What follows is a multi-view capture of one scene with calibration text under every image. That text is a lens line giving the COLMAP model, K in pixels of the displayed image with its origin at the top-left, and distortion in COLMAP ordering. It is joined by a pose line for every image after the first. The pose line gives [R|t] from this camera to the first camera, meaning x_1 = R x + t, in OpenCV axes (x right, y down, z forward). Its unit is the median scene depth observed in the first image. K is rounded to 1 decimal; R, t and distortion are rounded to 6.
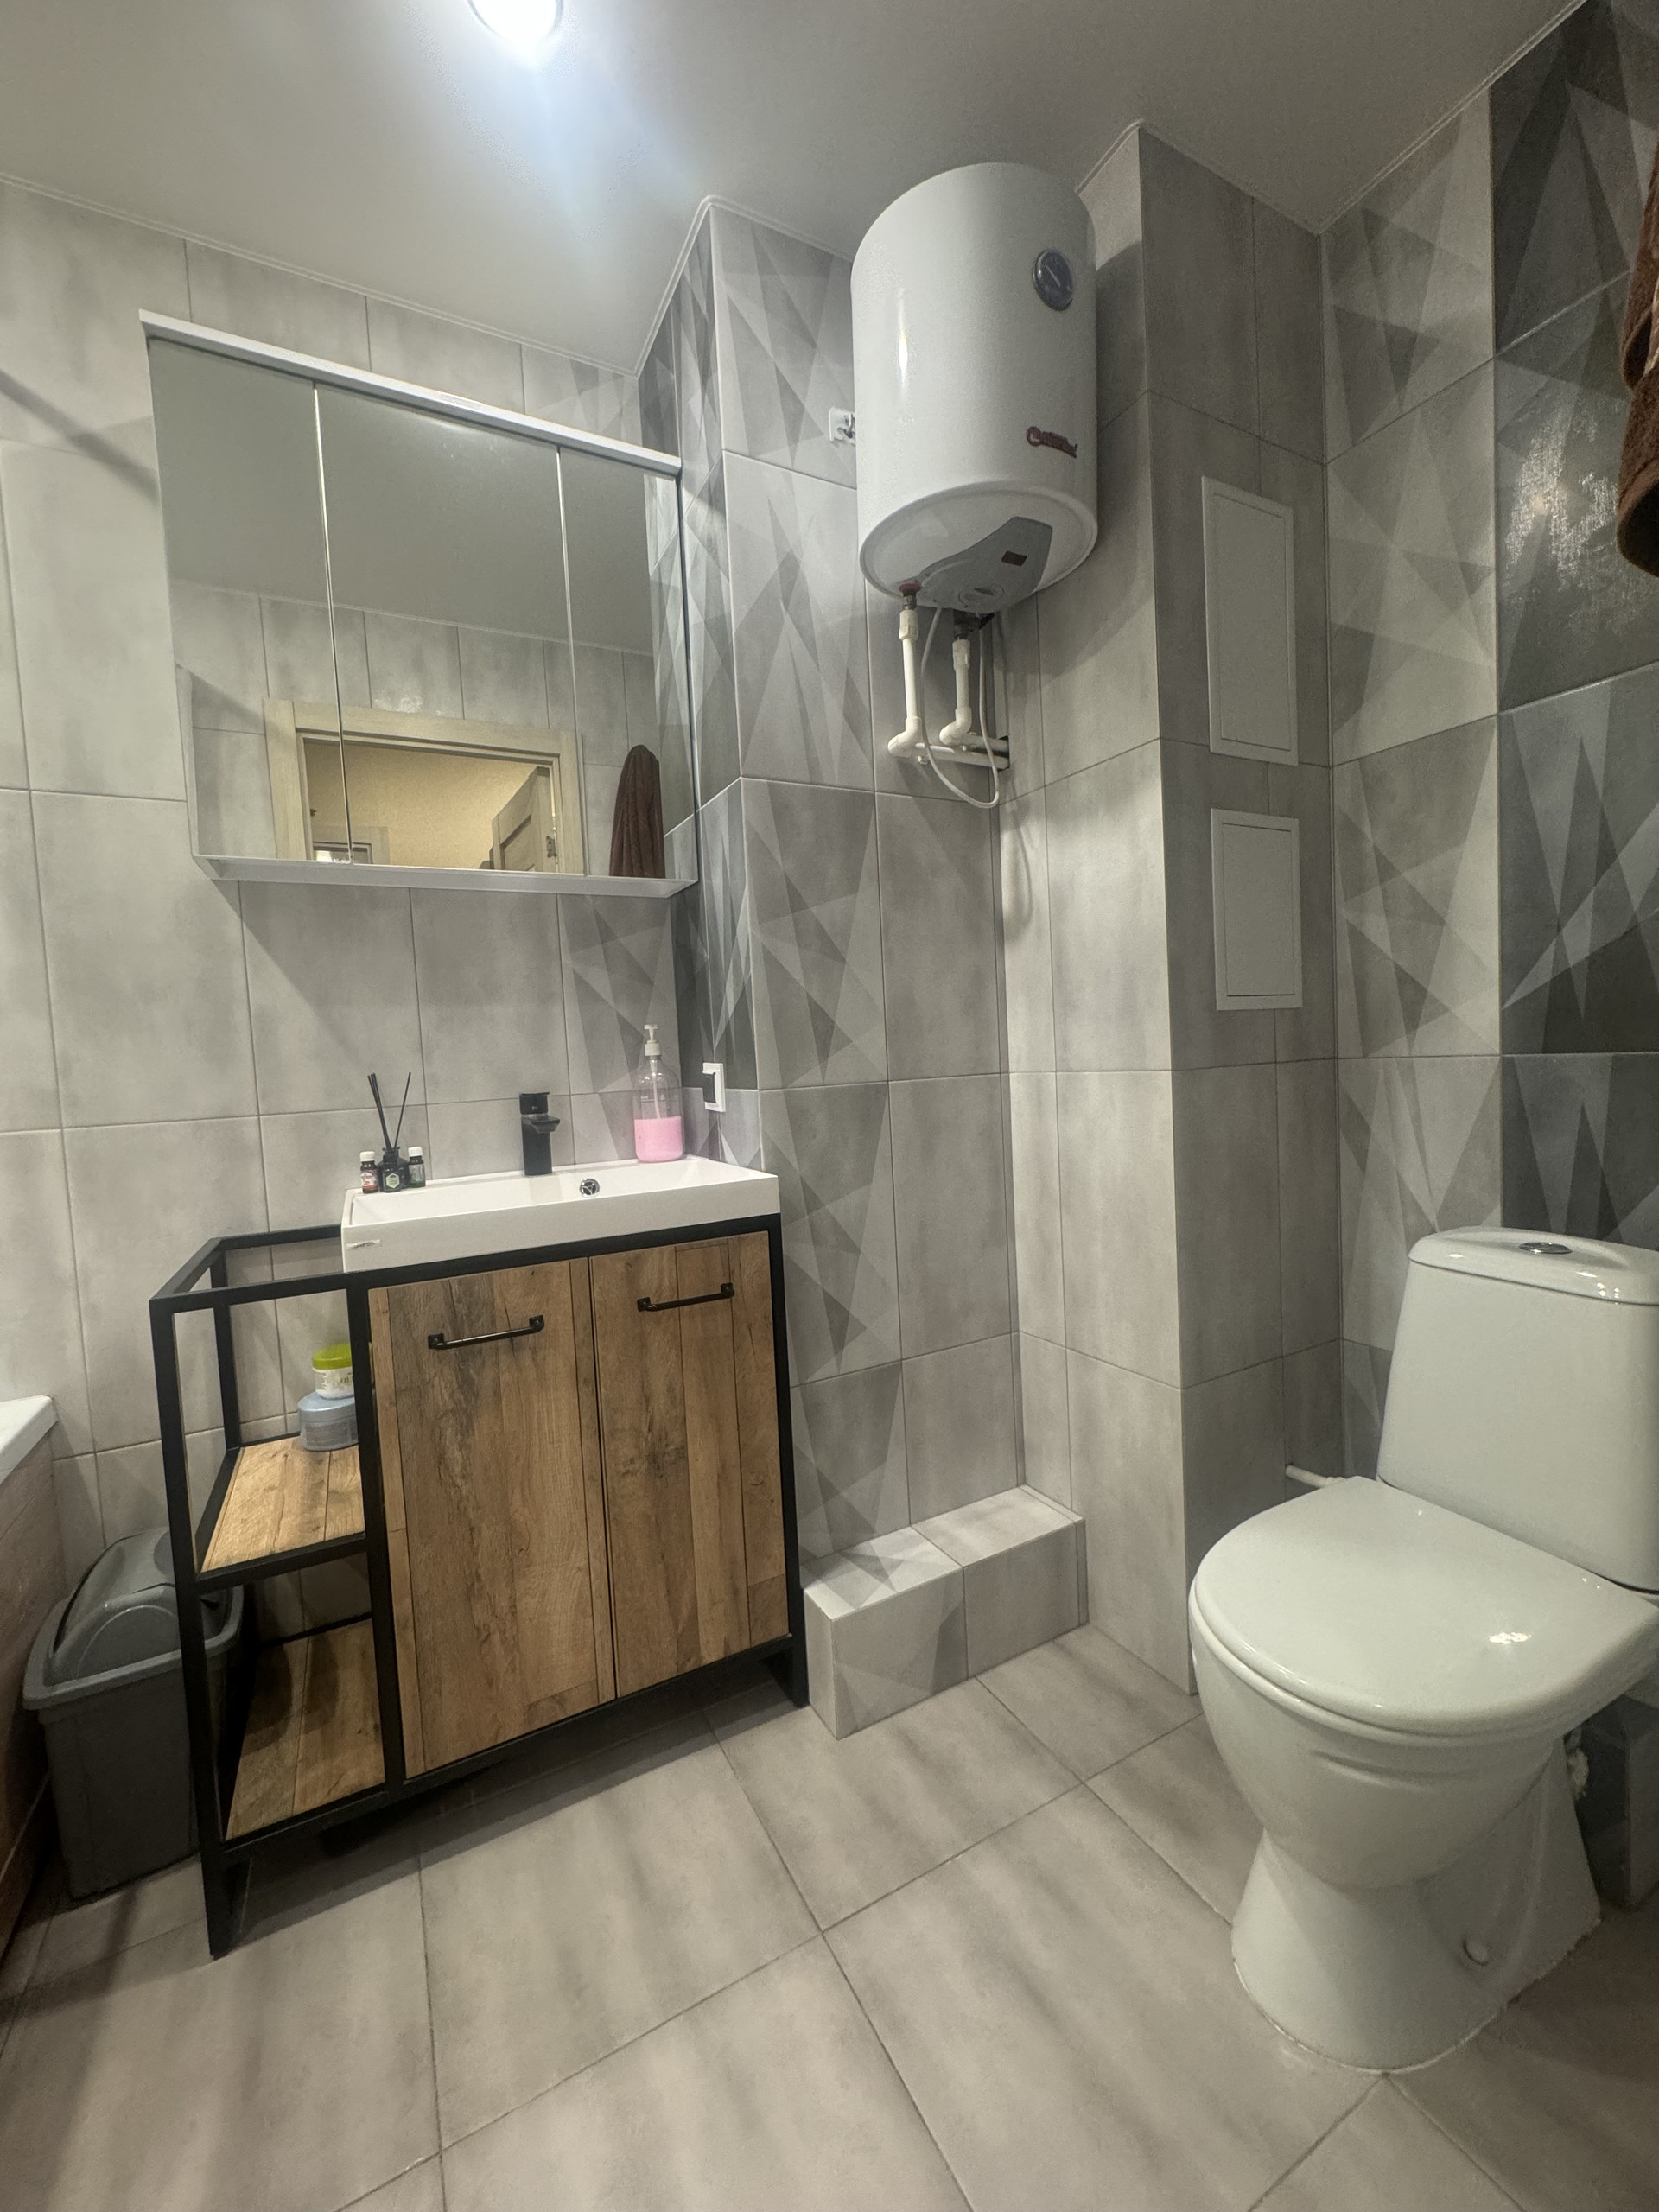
lens RADIAL K [[884.5, 0, 823.4], [0, 884.5, 1096.0], [0, 0, 1]] dist [-0.001296, 0.000760]
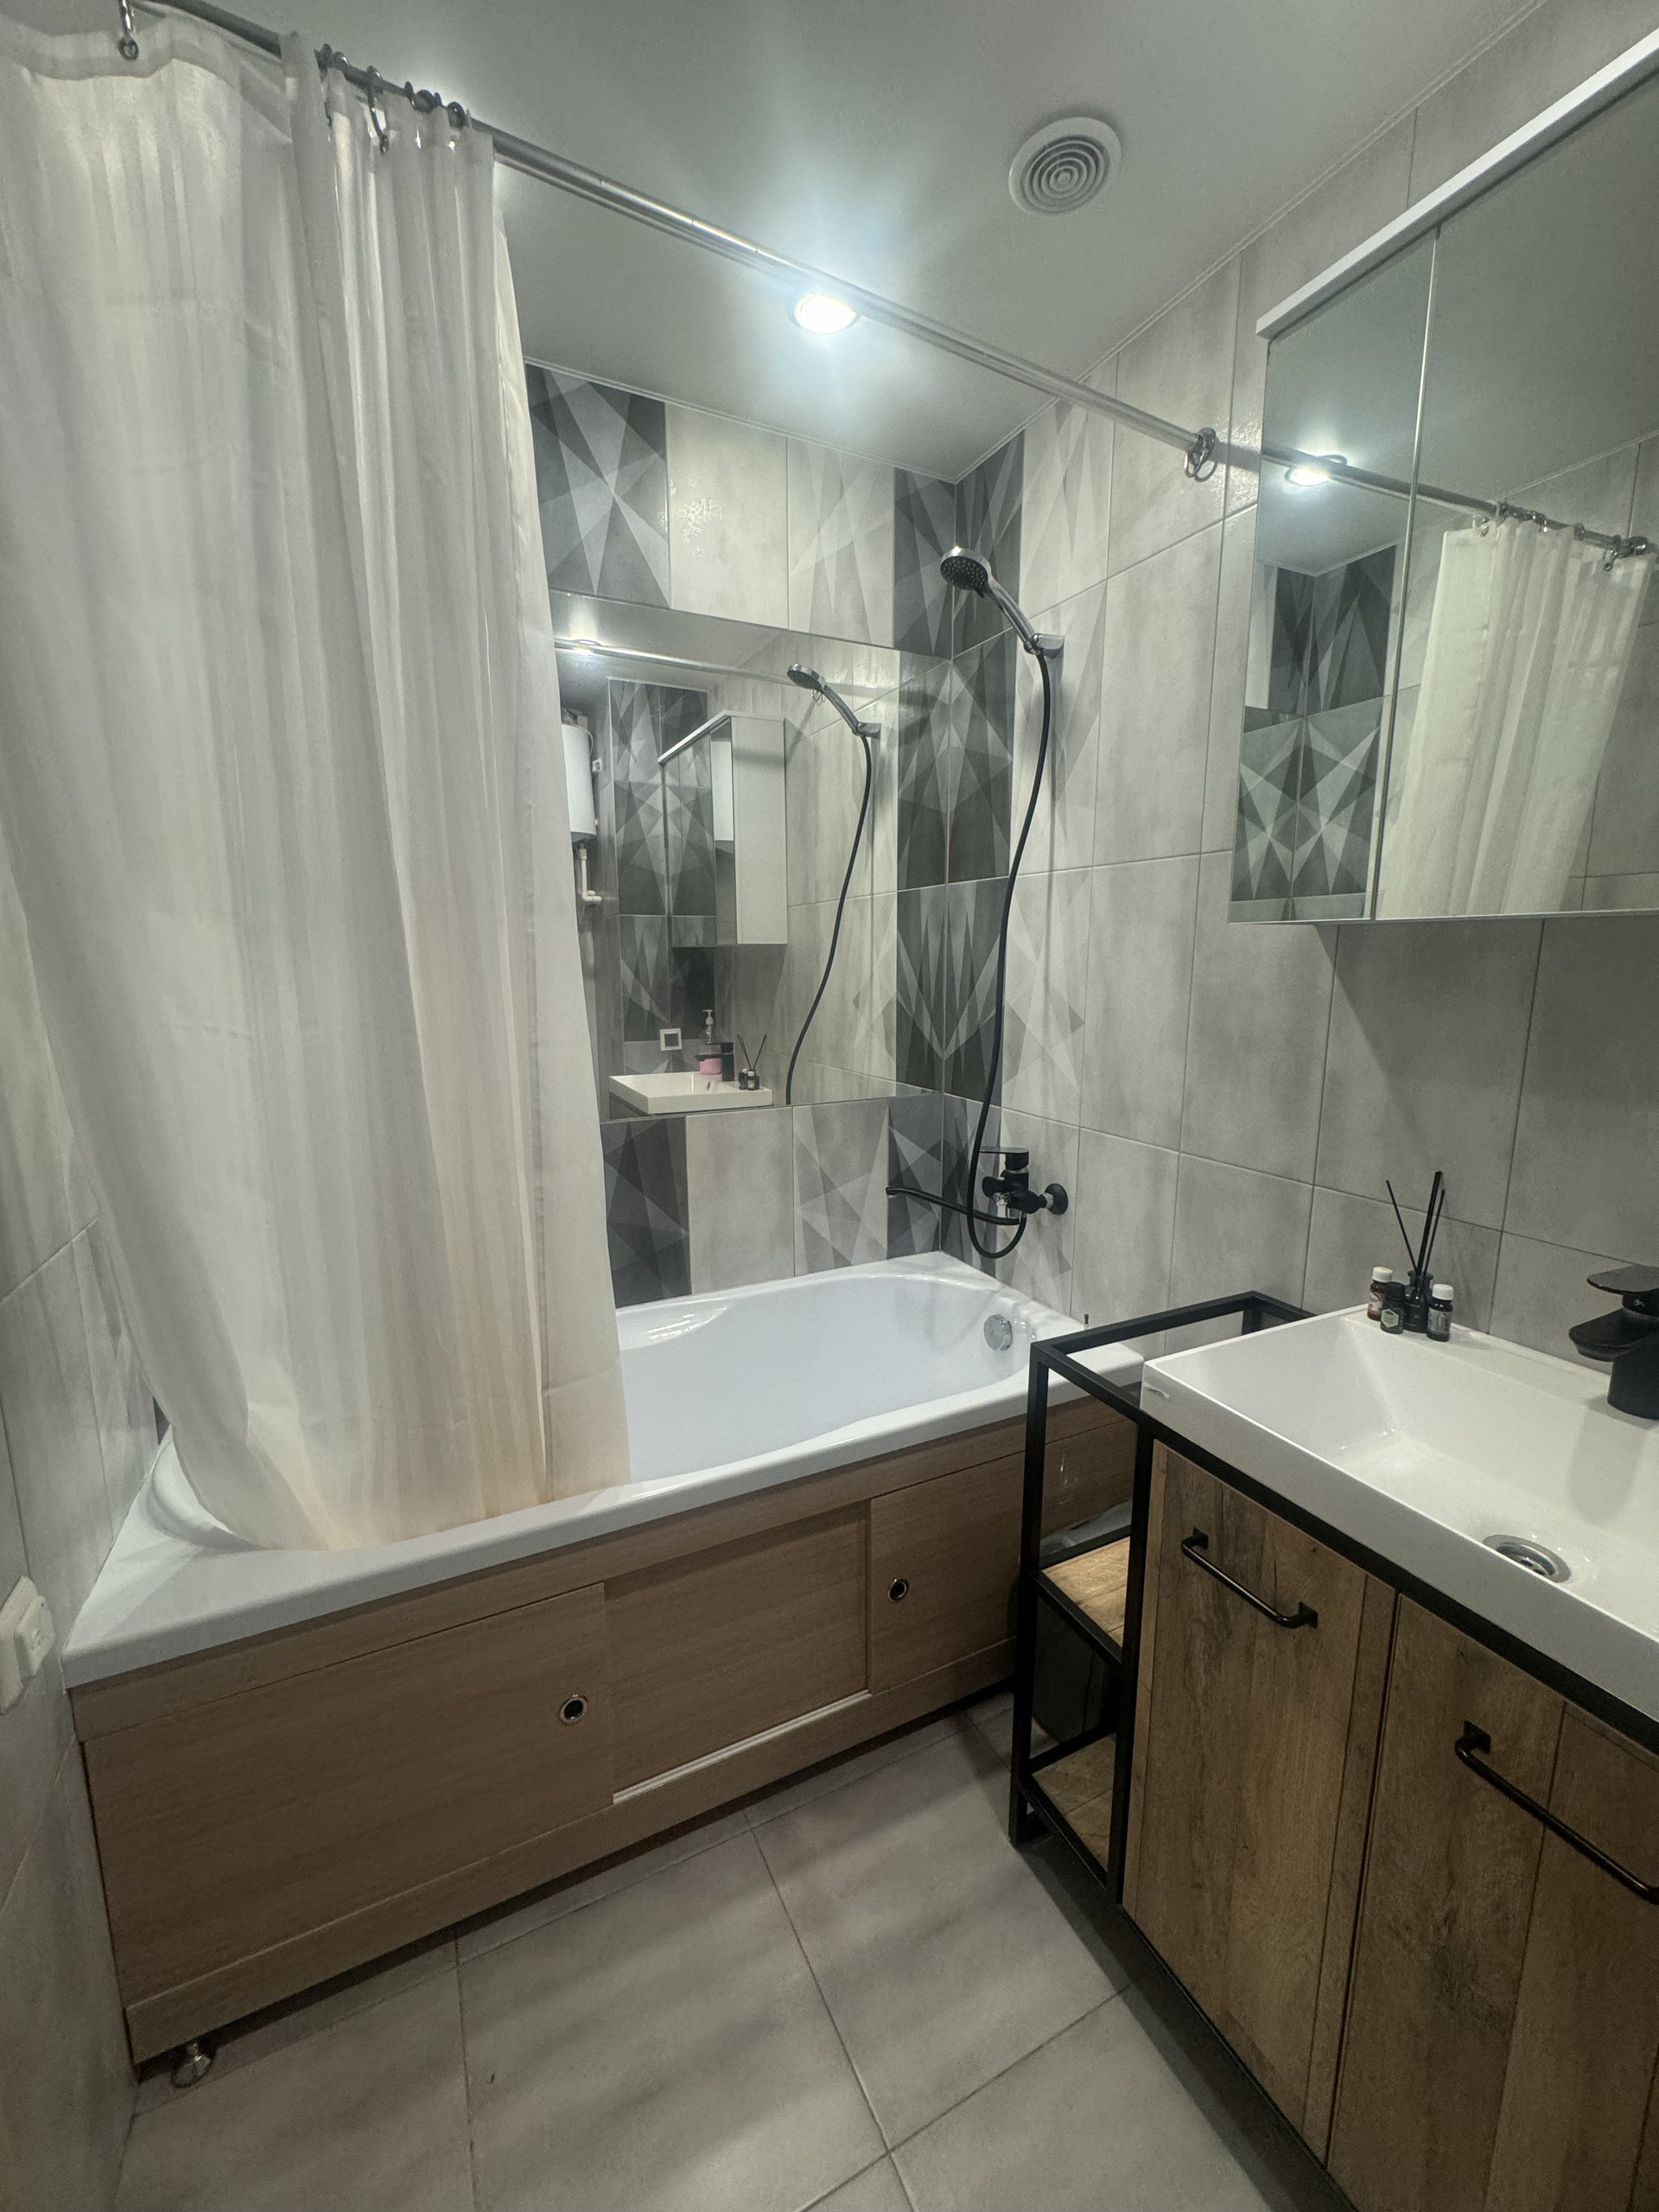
lens RADIAL K [[884.5, 0, 830.7], [0, 884.5, 1105.2], [0, 0, 1]] dist [-0.001296, 0.000760]
pose [[-0.014371, 0.215881, -0.976314, 0.260090], [-0.053793, 0.974834, 0.216346, -0.250714], [0.998449, 0.055628, -0.002397, 0.552775]]
